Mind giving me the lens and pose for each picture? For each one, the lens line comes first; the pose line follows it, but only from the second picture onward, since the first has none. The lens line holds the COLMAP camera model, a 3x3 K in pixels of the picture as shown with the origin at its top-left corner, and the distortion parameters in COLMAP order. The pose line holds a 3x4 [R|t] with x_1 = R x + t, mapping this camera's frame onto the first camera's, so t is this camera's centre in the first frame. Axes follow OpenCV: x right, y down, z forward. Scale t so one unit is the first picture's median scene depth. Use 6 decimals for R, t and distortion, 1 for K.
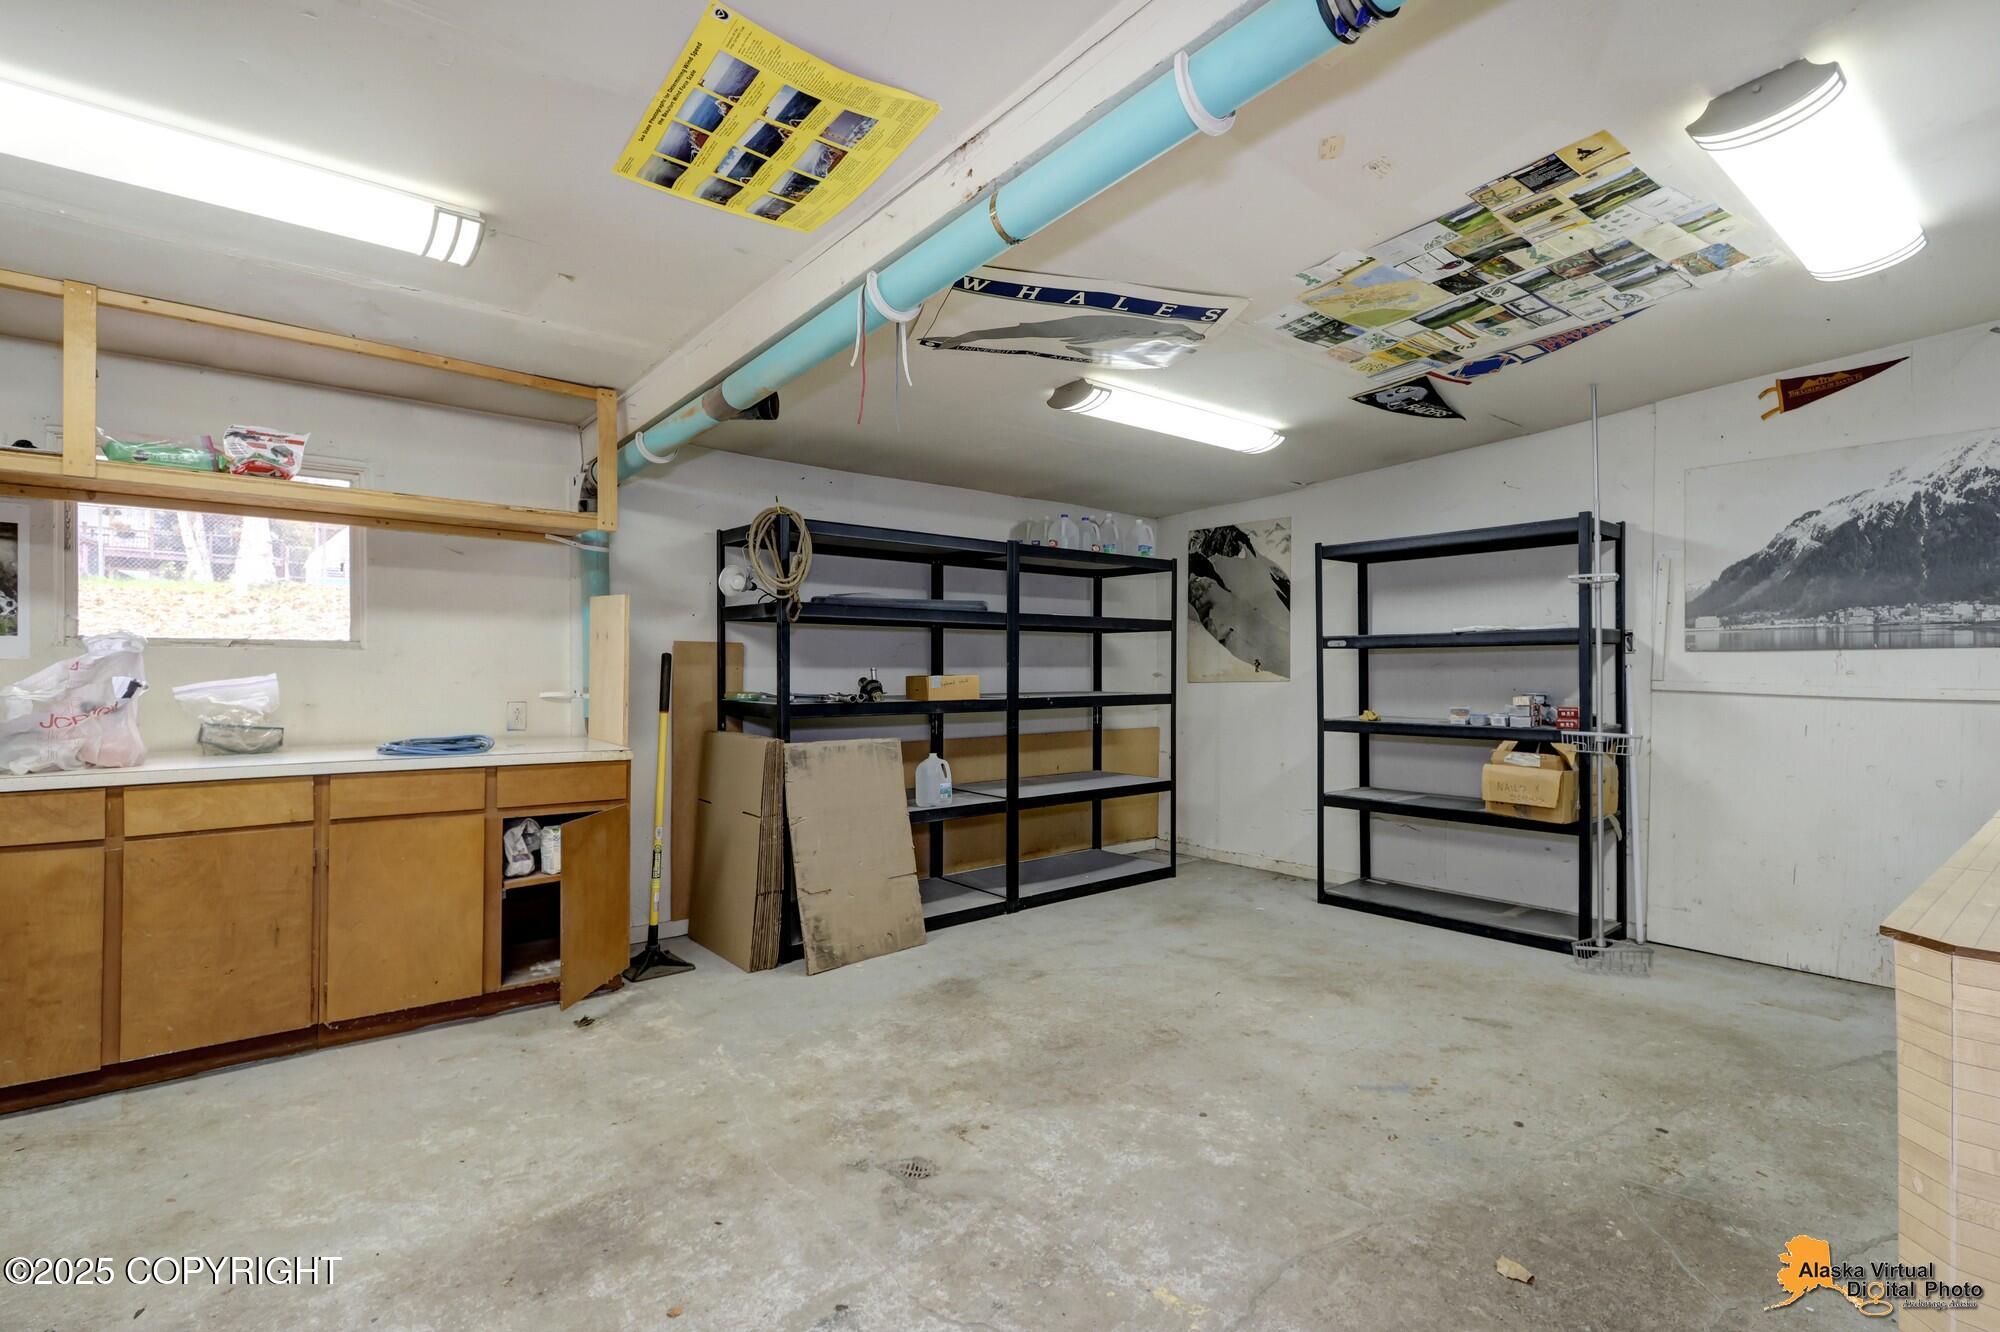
lens RADIAL K [[940.3, 0, 995.9], [0, 940.3, 681.2], [0, 0, 1]] dist [0.004055, -0.000293]
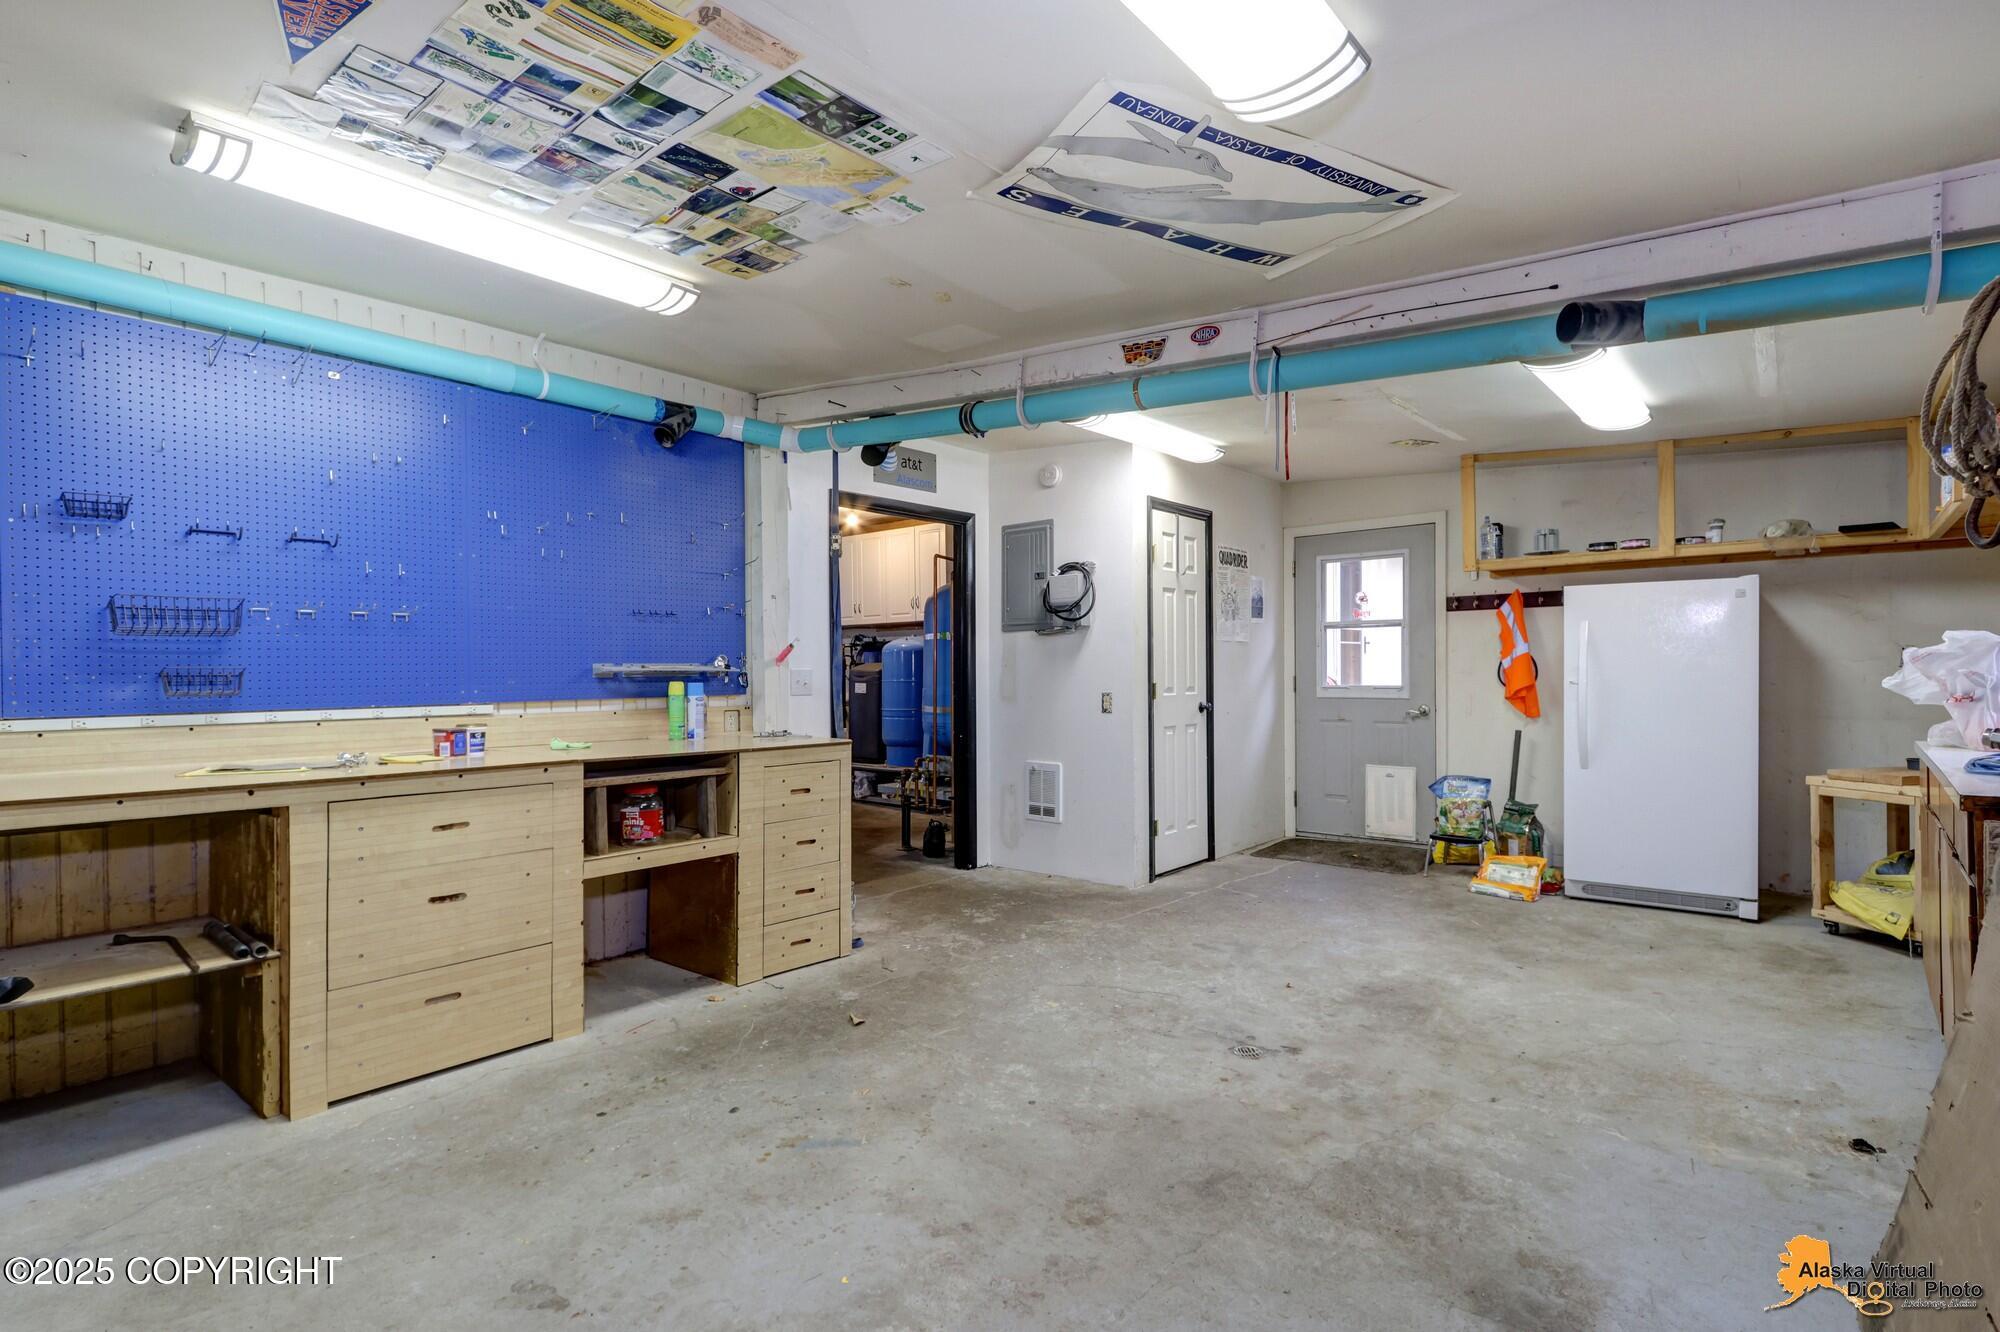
lens RADIAL K [[956.8, 0, 992.8], [0, 956.8, 686.4], [0, 0, 1]] dist [0.005595, 0.000336]
pose [[-0.985061, 0.009006, -0.171971, 0.373599], [0.004586, 0.999649, 0.026081, -0.017455], [0.172146, 0.024903, -0.984757, 1.714496]]
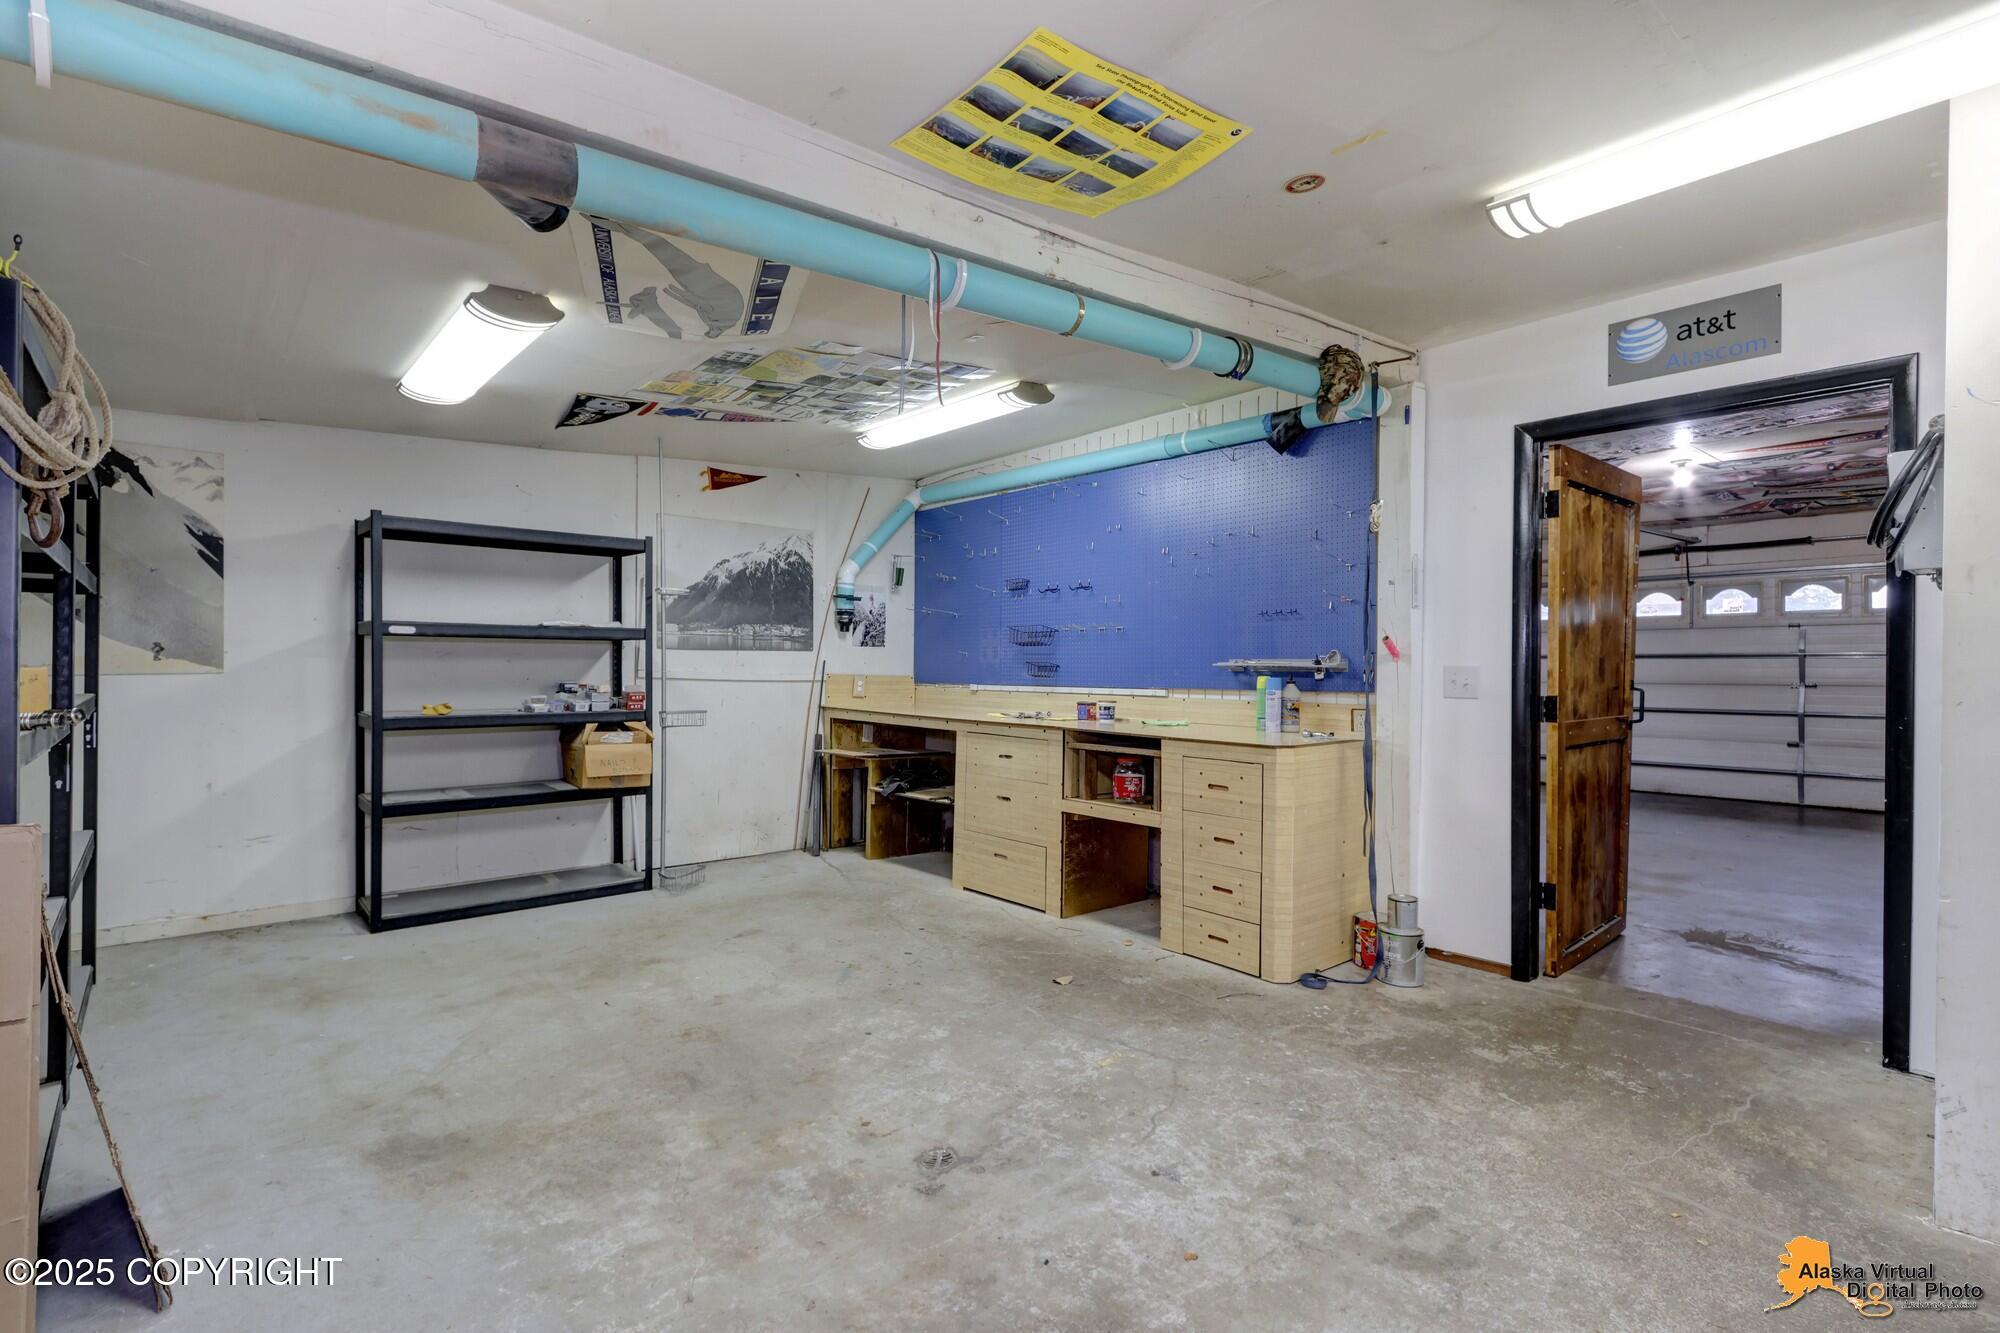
lens RADIAL K [[940.3, 0, 995.9], [0, 940.3, 681.7], [0, 0, 1]] dist [0.004055, -0.000293]
pose [[-0.029182, -0.017982, 0.999412, -0.836078], [0.002800, 0.999833, 0.018071, -0.009338], [-0.999570, 0.003326, -0.029127, 0.742509]]
